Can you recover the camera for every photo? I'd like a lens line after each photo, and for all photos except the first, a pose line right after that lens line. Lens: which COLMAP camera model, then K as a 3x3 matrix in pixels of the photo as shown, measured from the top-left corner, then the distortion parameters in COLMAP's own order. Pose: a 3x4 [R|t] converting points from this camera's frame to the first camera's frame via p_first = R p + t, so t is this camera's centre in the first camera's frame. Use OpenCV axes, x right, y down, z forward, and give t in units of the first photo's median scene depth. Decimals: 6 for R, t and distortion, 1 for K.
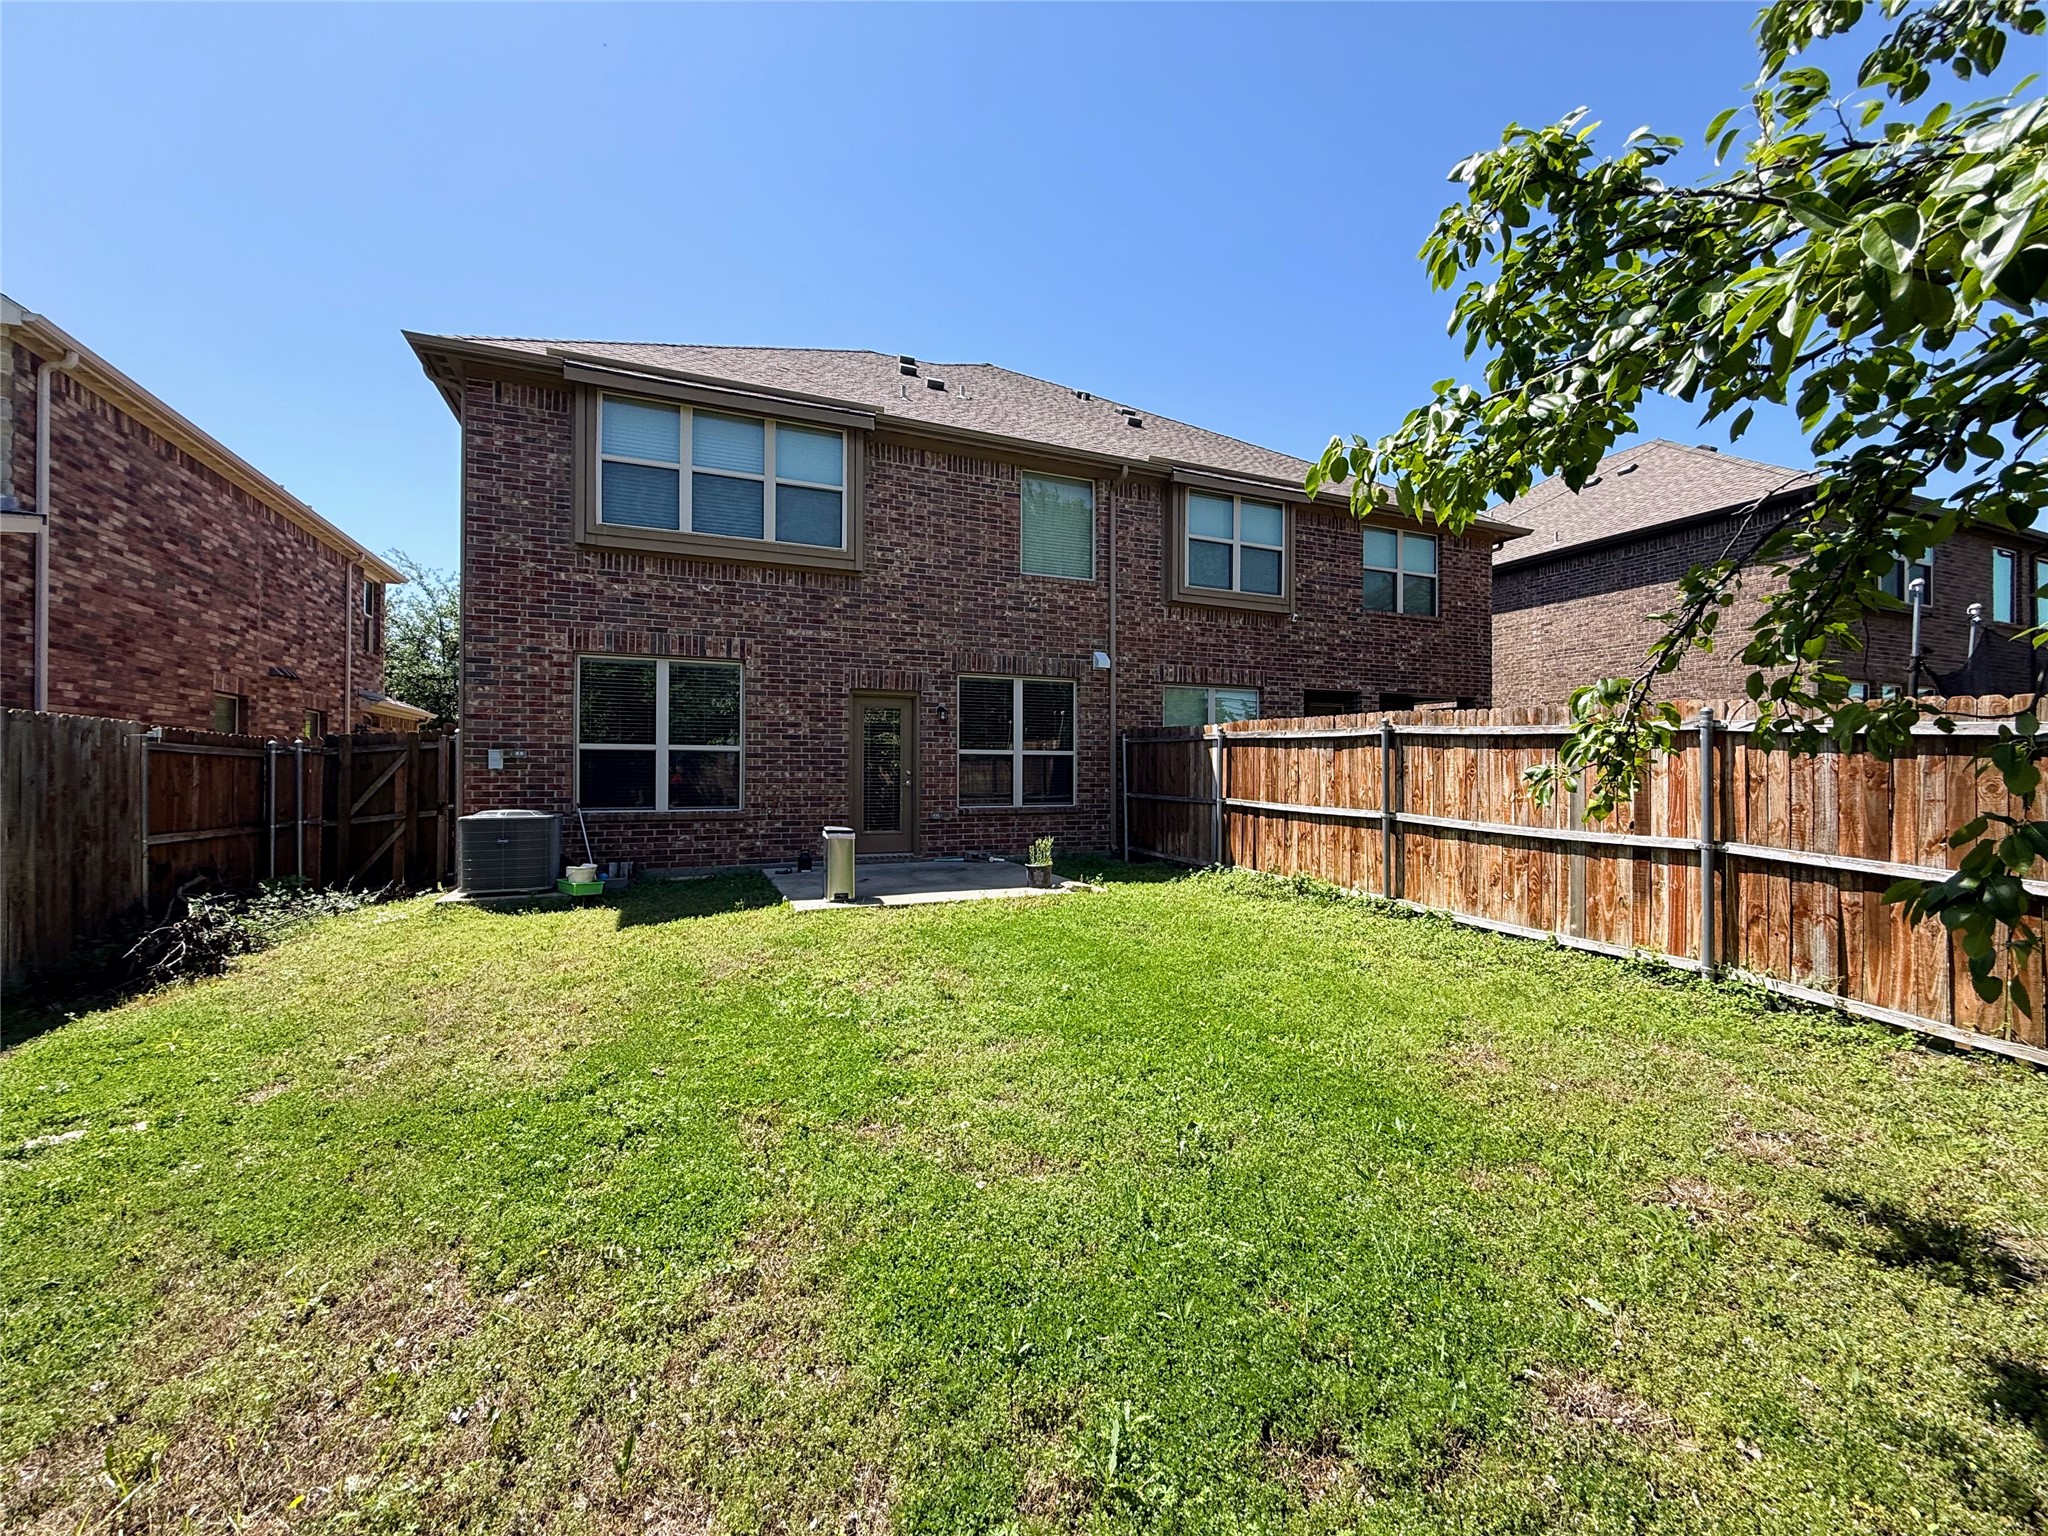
lens RADIAL K [[813.7, 0, 1015.1], [0, 813.7, 769.9], [0, 0, 1]] dist [0.000668, 0.000148]
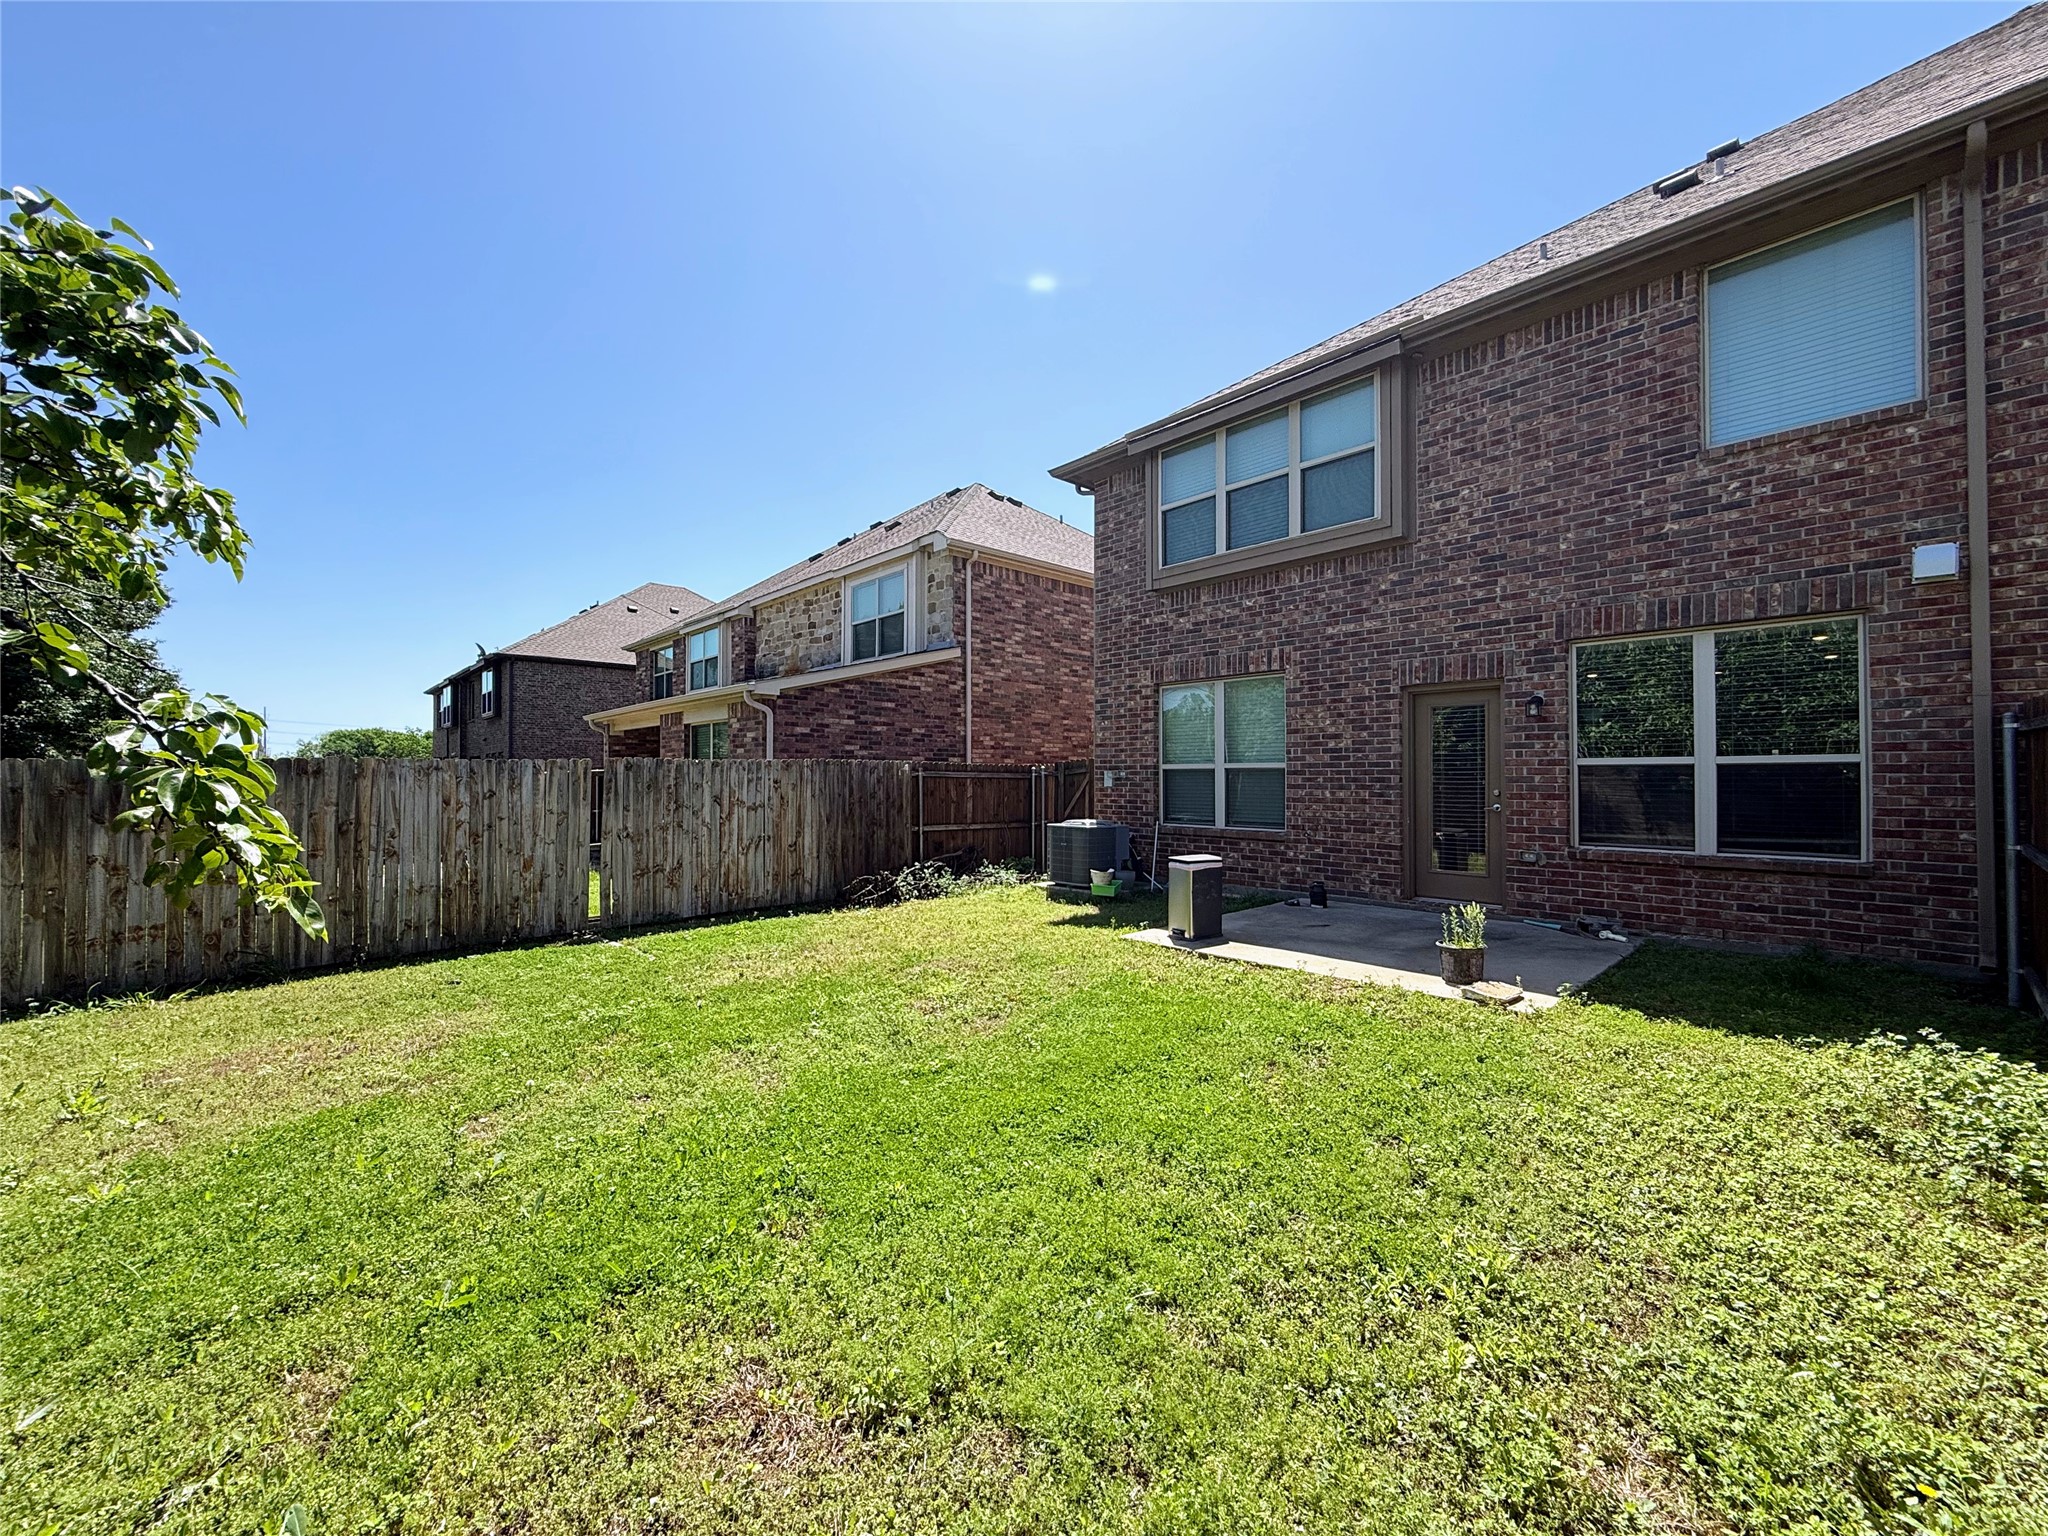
lens RADIAL K [[813.7, 0, 1019.3], [0, 813.7, 767.9], [0, 0, 1]] dist [0.000668, 0.000148]
pose [[0.340636, -0.014369, -0.940085, 0.447534], [0.005754, 0.999896, -0.013199, -0.012993], [0.940178, -0.000913, 0.340684, 0.407238]]
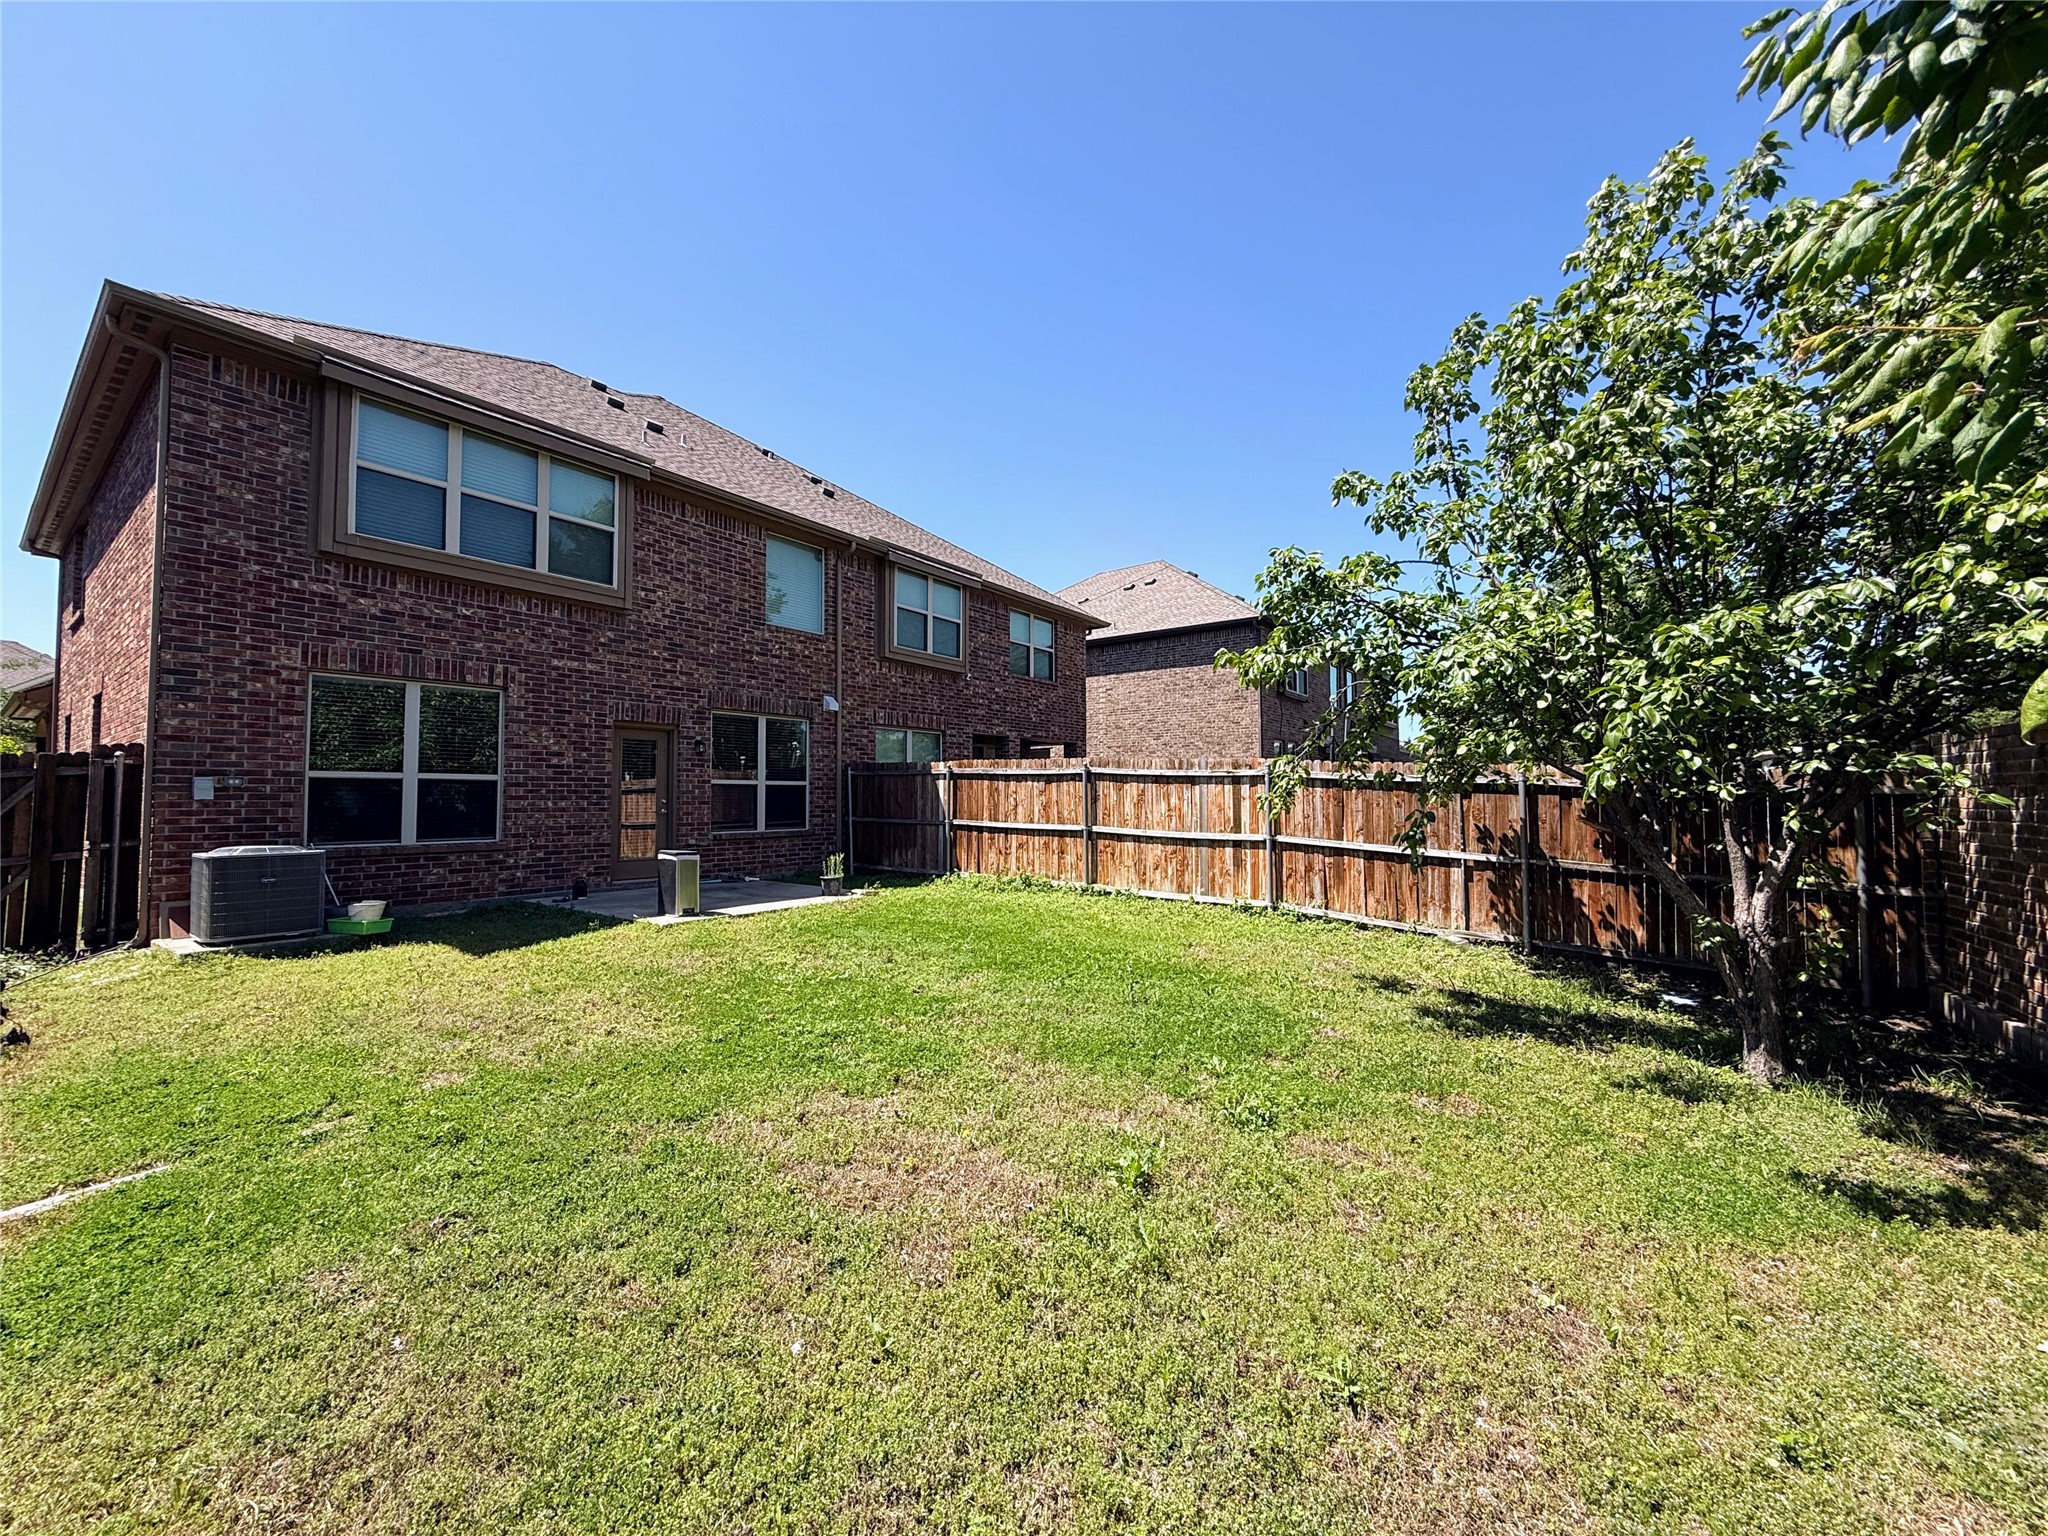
lens RADIAL K [[813.7, 0, 1017.6], [0, 813.7, 768.4], [0, 0, 1]] dist [0.000668, 0.000148]
pose [[0.861265, 0.014501, 0.507950, -0.306369], [0.003536, 0.999398, -0.034526, -0.001268], [-0.508144, 0.031532, 0.860694, -0.160765]]
